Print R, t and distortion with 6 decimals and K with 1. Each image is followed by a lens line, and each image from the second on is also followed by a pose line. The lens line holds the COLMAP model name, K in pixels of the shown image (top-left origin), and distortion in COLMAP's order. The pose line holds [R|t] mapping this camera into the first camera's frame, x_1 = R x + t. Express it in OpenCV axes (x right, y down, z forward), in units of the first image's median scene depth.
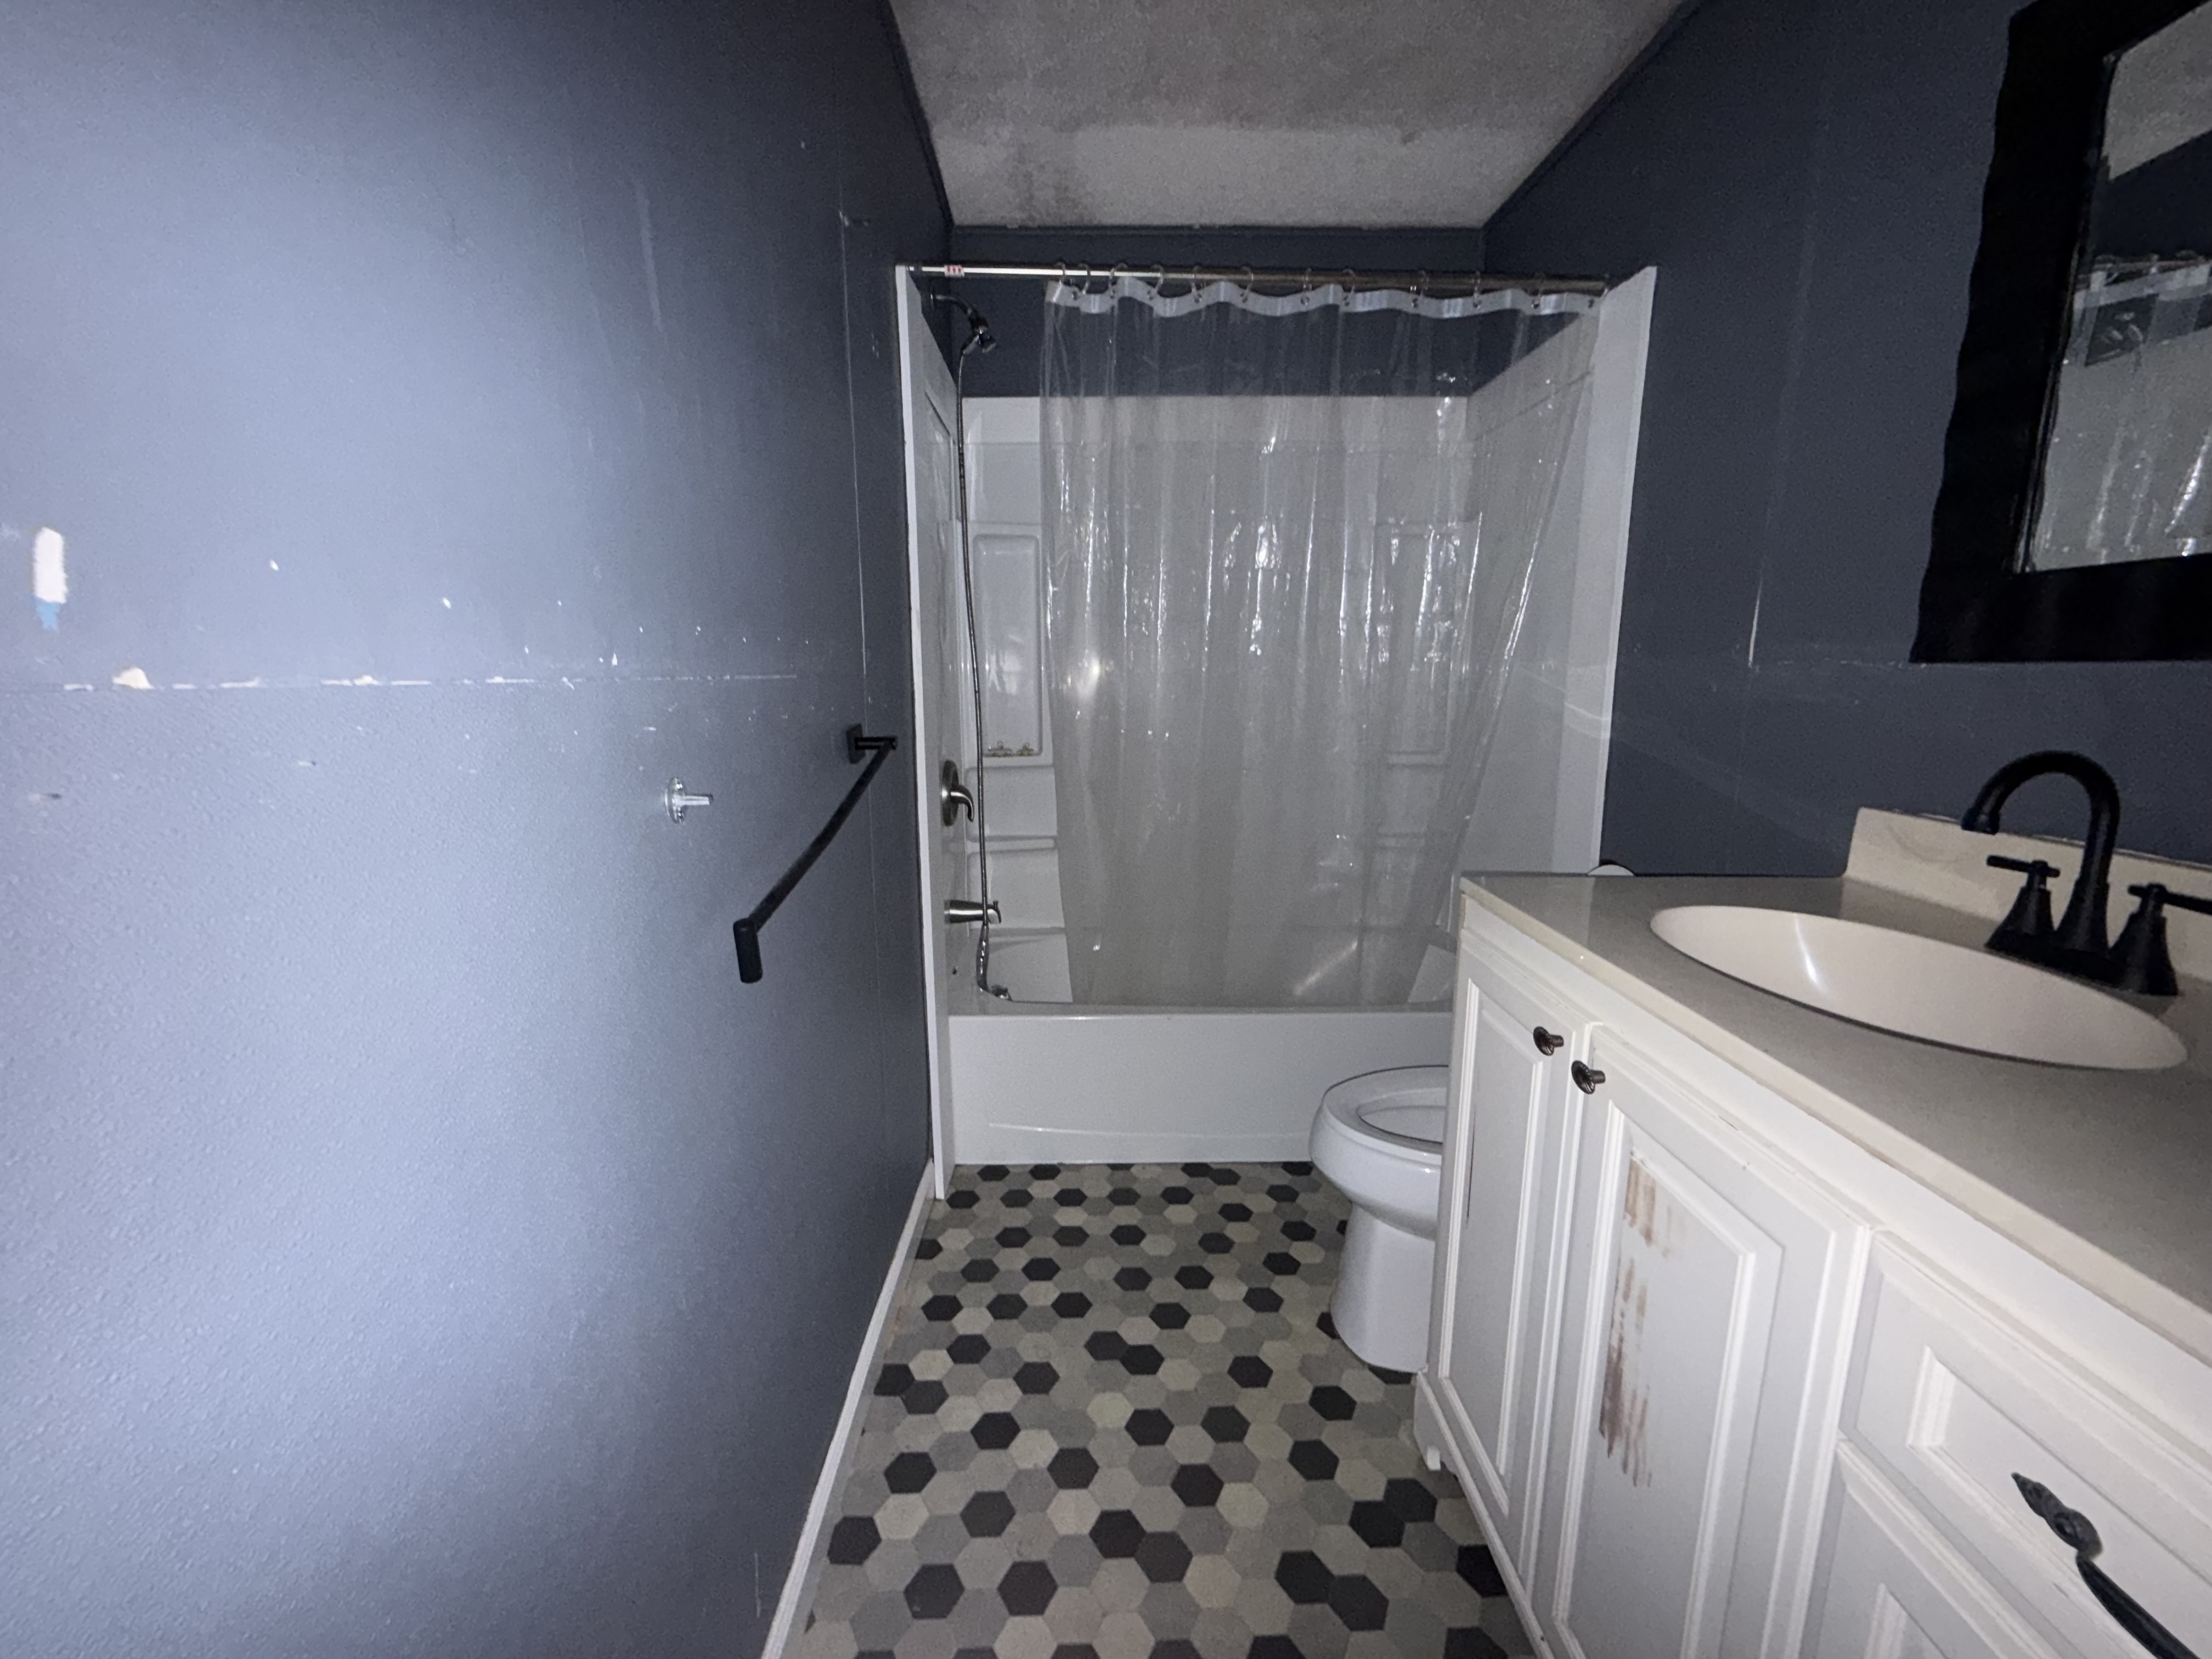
lens RADIAL K [[880.3, 0, 1108.8], [0, 880.3, 829.4], [0, 0, 1]] dist [-0.005511, 0.001104]
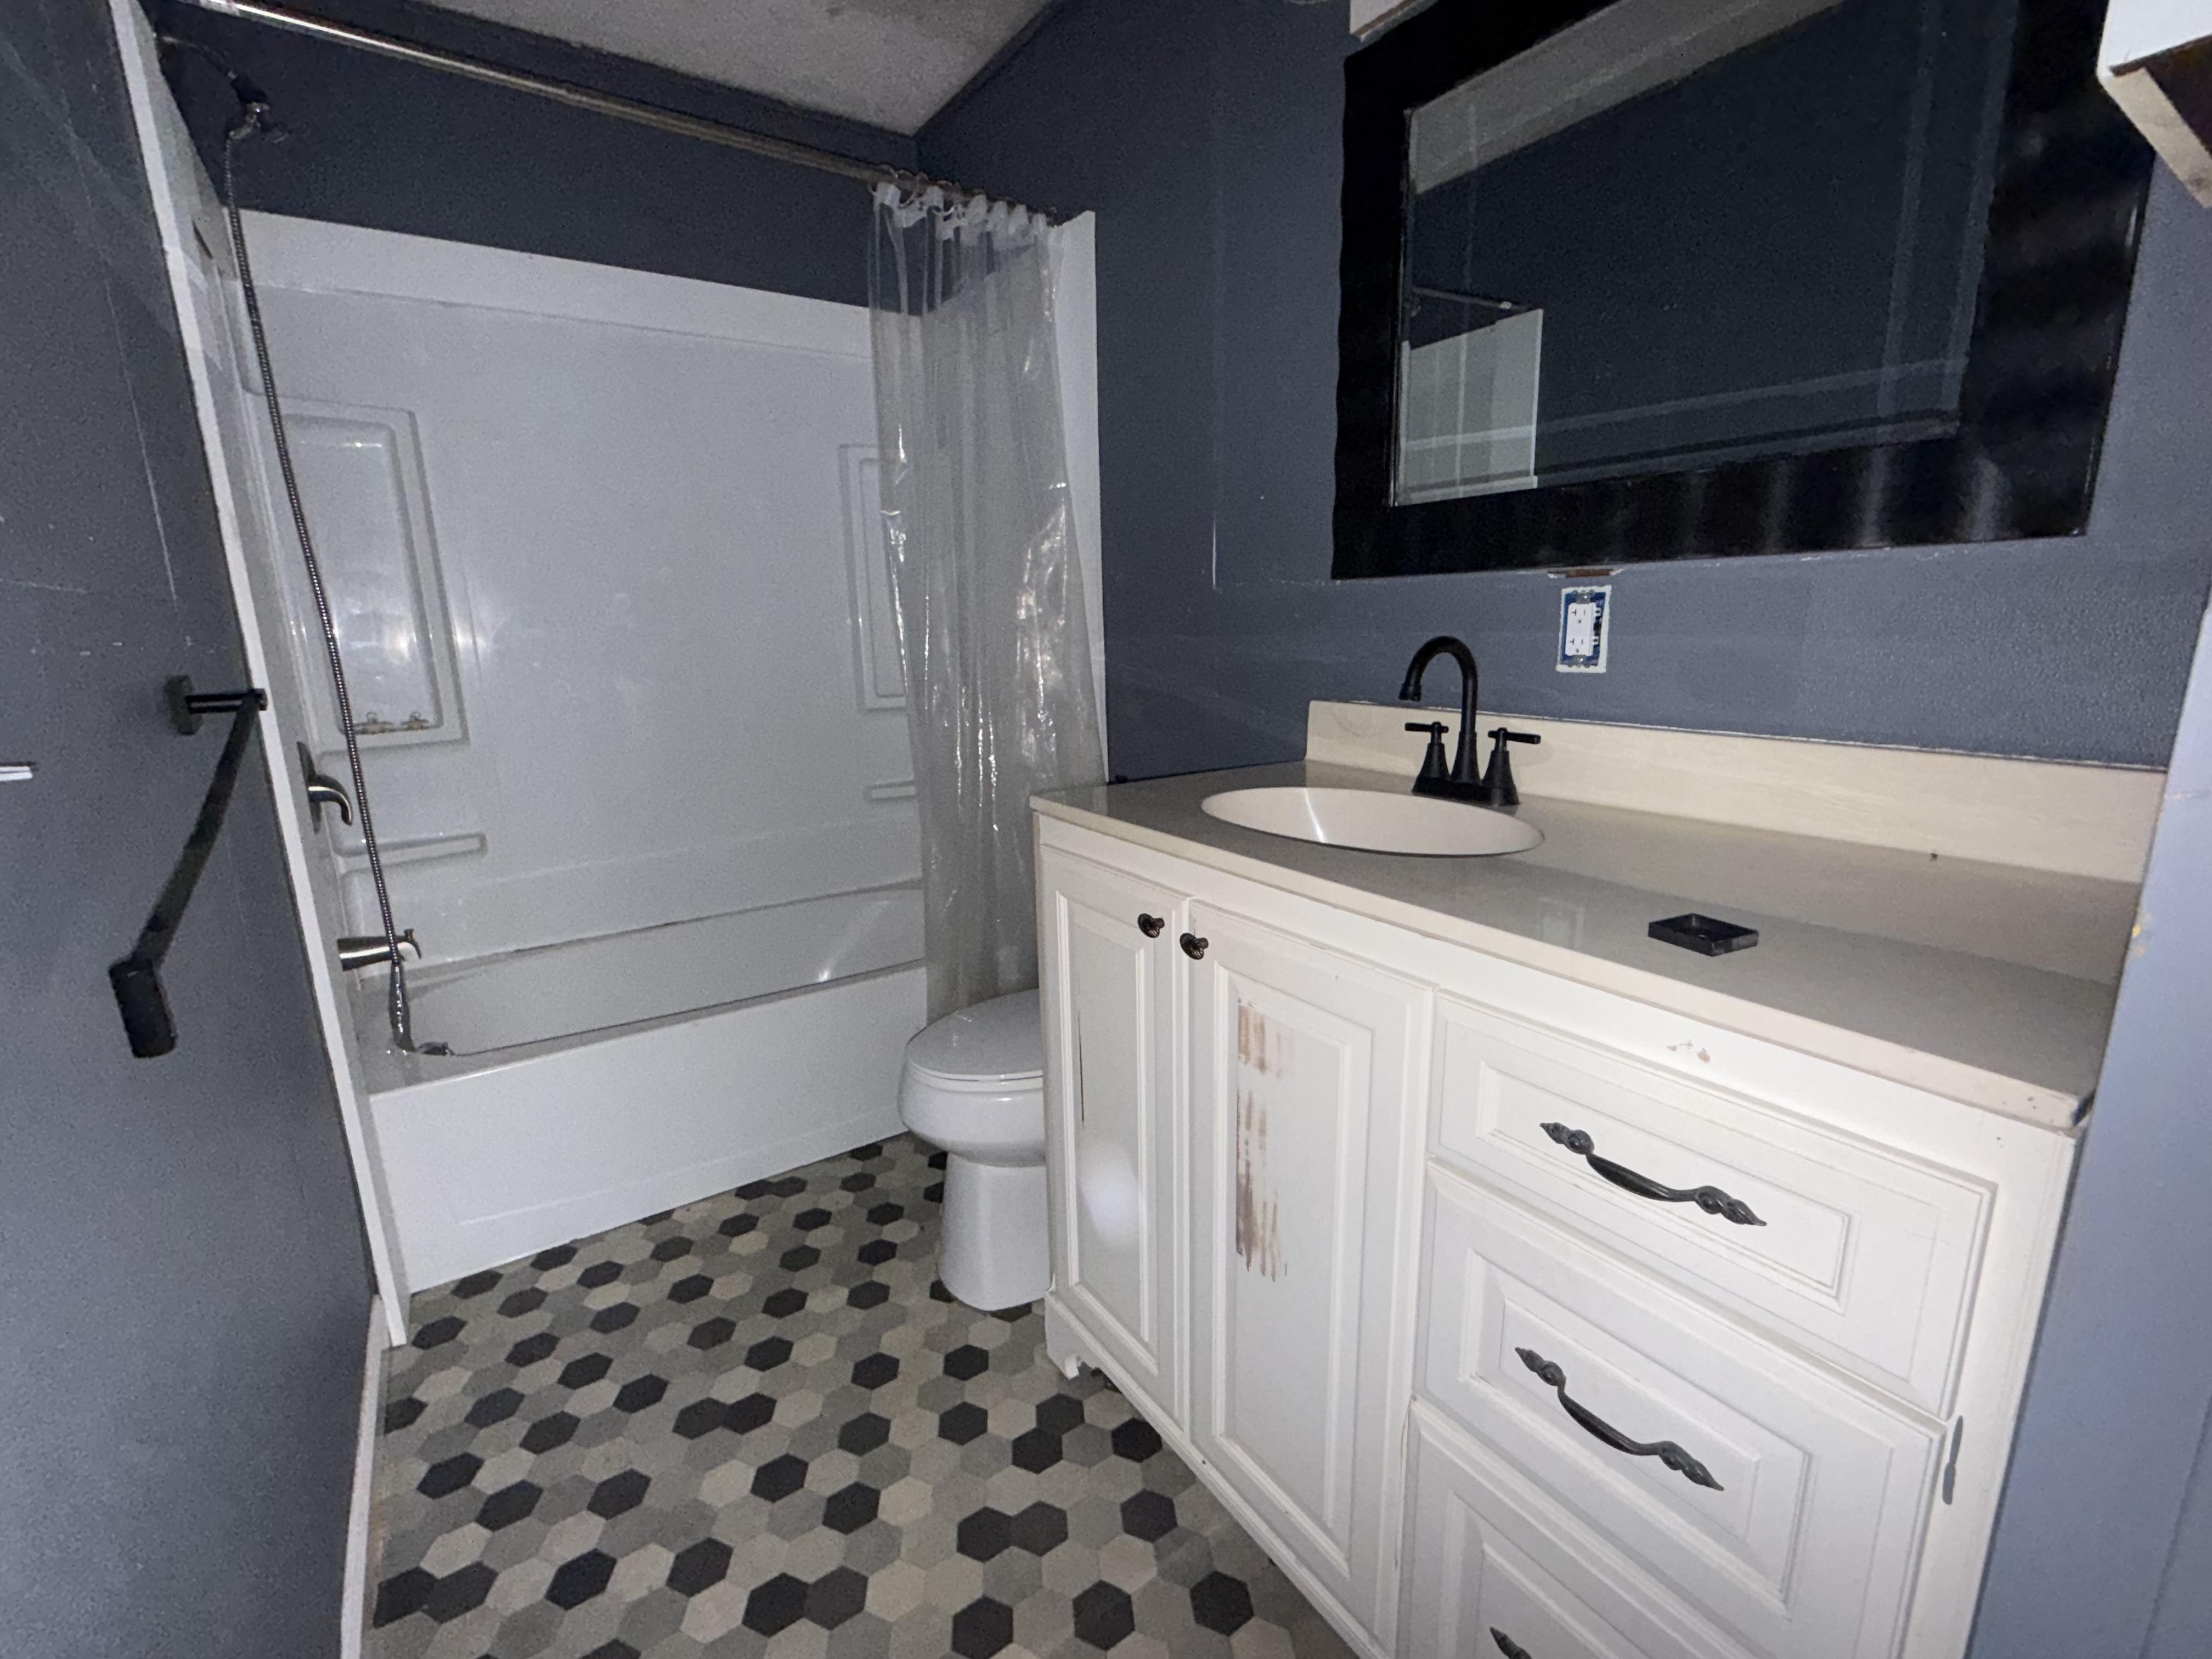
lens RADIAL K [[968.8, 0, 1112.1], [0, 968.8, 830.2], [0, 0, 1]] dist [-0.000936, -0.001209]
pose [[0.832502, -0.135994, 0.537071, -0.107022], [0.119377, 0.990666, 0.065806, 0.028286], [-0.541007, 0.009330, 0.840966, 0.020047]]
